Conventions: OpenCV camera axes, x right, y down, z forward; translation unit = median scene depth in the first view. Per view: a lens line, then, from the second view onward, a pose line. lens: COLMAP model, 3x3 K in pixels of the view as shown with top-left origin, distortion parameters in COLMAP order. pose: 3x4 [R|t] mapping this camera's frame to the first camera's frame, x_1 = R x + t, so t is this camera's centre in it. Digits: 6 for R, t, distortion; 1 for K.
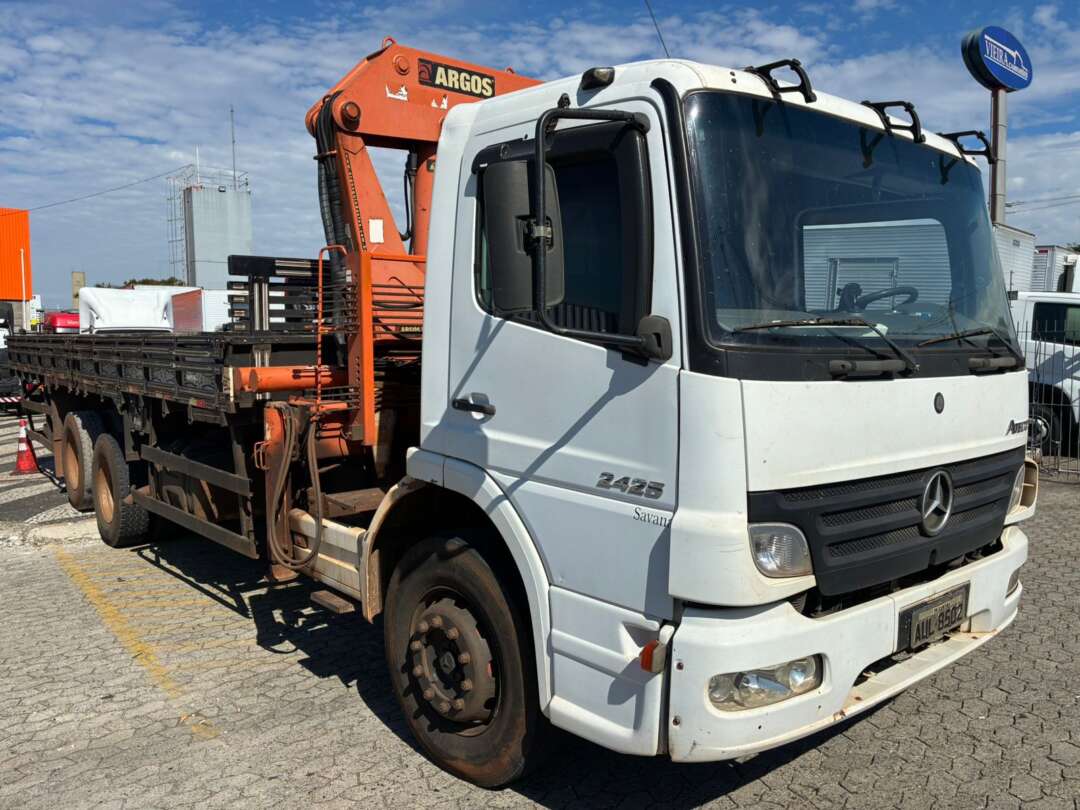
lens RADIAL K [[823.6, 0, 540.0], [0, 823.6, 405.0], [0, 0, 1]] dist [0.063562, -0.081988]
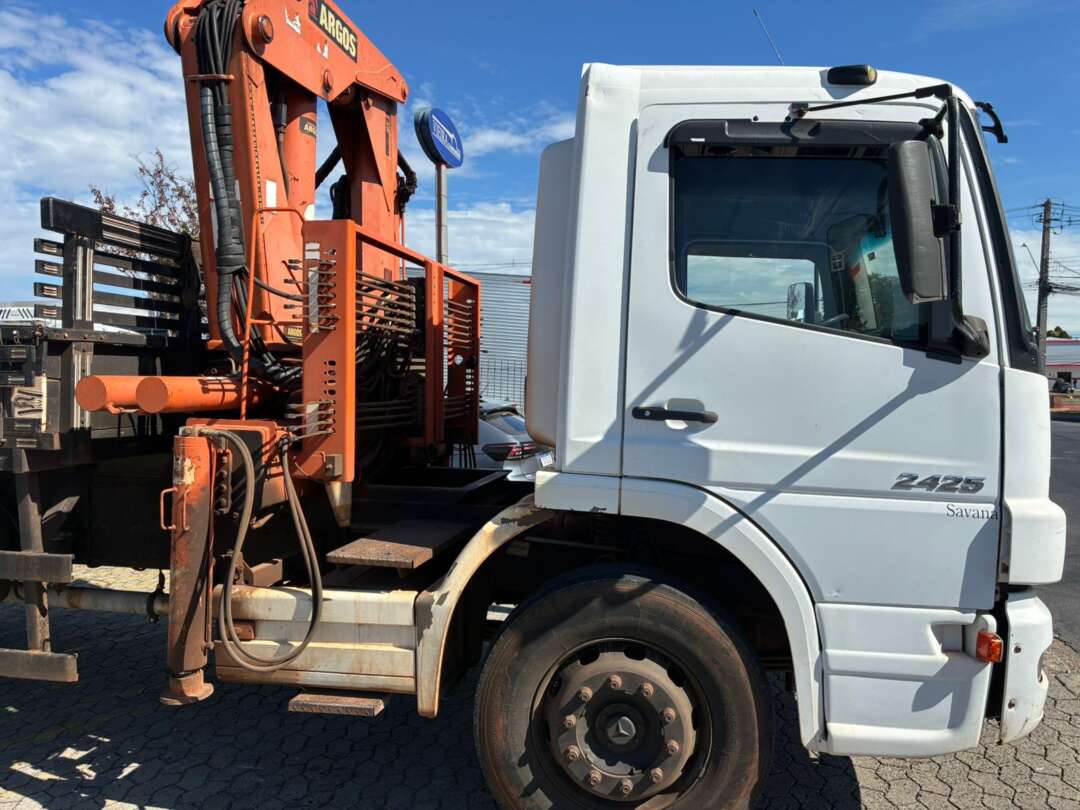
lens RADIAL K [[823.6, 0, 540.0], [0, 823.6, 405.0], [0, 0, 1]] dist [0.063562, -0.081988]
pose [[0.765866, -0.003636, 0.642989, -0.691457], [0.035462, 0.998701, -0.036591, 0.016837], [-0.642021, 0.050825, 0.765001, 0.404529]]
